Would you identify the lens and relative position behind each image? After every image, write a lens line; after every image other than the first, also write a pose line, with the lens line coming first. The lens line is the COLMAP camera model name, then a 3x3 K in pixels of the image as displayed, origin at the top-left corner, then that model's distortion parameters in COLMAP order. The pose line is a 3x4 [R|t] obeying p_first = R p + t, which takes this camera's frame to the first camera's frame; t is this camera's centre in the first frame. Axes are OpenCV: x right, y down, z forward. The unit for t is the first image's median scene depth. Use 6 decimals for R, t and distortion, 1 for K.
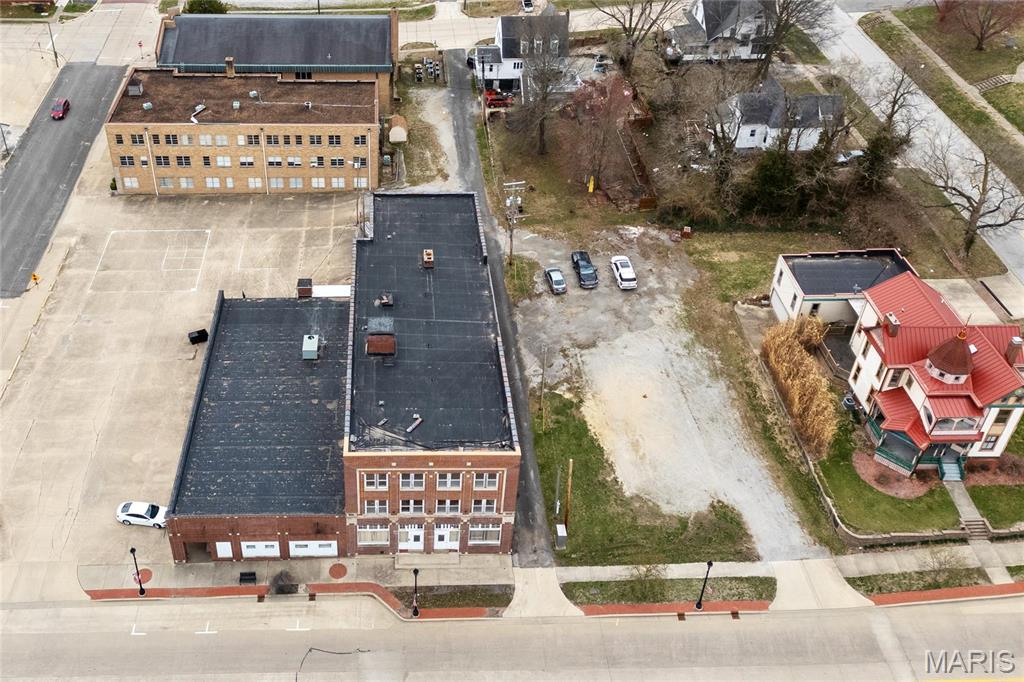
lens RADIAL K [[950.0, 0, 398.1], [0, 950.0, 250.7], [0, 0, 1]] dist [0.031469, -0.000226]
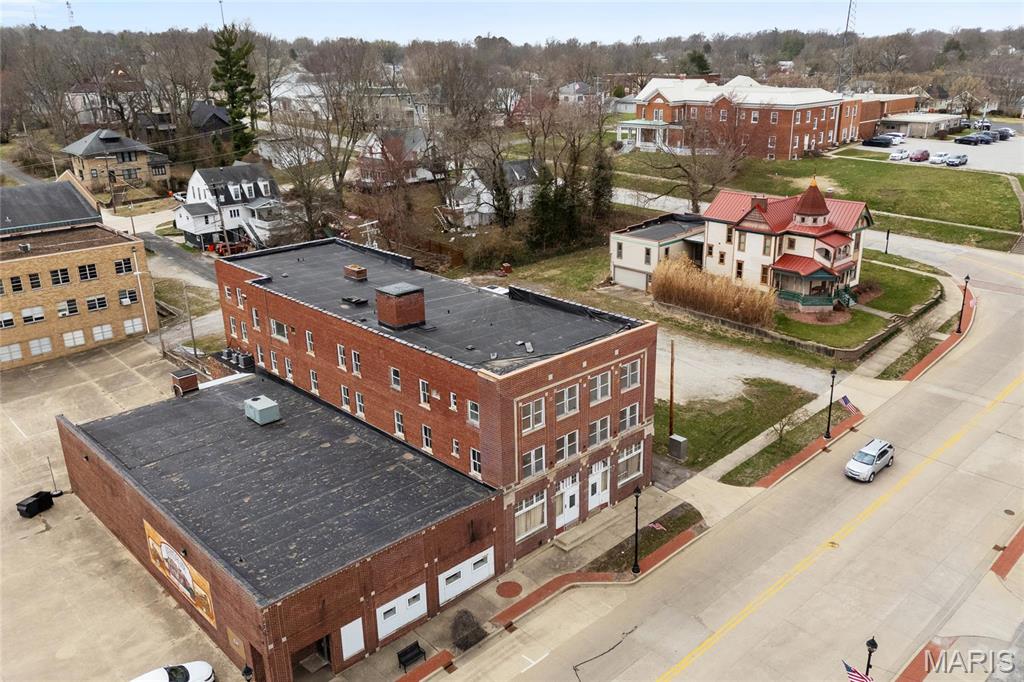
lens RADIAL K [[827.6, 0, 537.0], [0, 827.6, 337.9], [0, 0, 1]] dist [0.059494, -0.013746]
pose [[0.728324, -0.240000, 0.641829, -0.365105], [0.405832, 0.905793, -0.121819, 0.235510], [-0.552127, 0.349198, 0.757111, 0.437340]]
